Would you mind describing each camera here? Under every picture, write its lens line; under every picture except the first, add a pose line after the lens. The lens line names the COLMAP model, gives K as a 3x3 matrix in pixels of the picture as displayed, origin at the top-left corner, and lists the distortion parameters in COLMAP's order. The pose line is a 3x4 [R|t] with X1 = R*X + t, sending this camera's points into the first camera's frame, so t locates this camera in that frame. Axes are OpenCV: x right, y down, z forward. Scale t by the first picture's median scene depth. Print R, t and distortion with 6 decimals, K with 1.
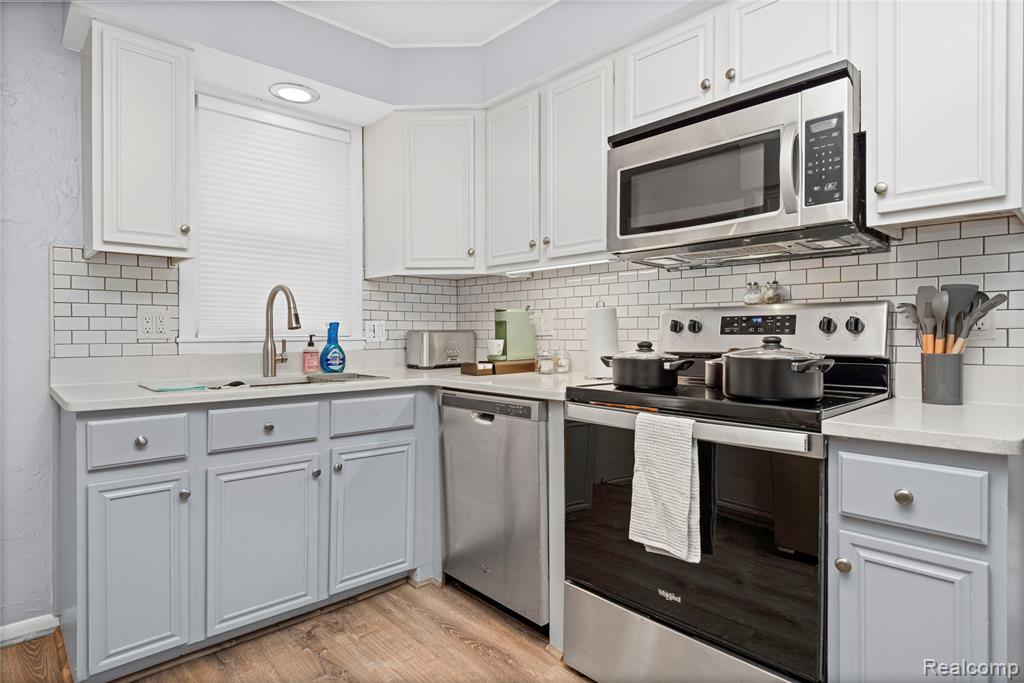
lens RADIAL K [[553.4, 0, 513.9], [0, 553.4, 338.7], [0, 0, 1]] dist [-0.003336, 0.000155]
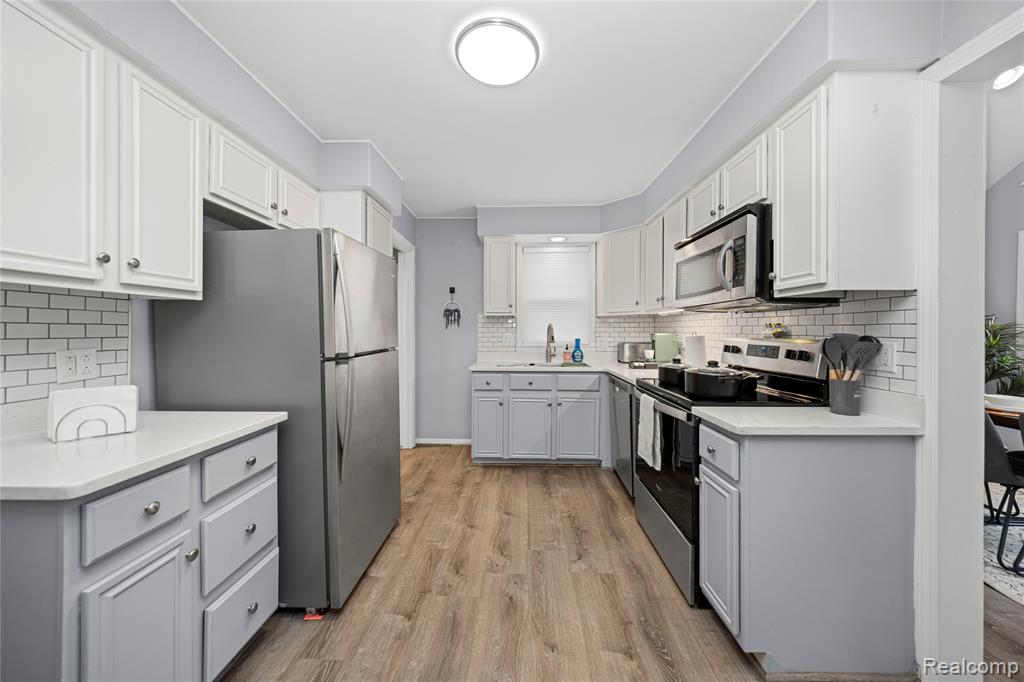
lens RADIAL K [[357.7, 0, 508.7], [0, 357.7, 332.2], [0, 0, 1]] dist [0.000400, -0.000019]
pose [[0.708719, 0.007354, -0.705453, 0.513256], [-0.010462, 0.999945, -0.000086, -0.056676], [0.705413, 0.007441, 0.708757, -0.190219]]
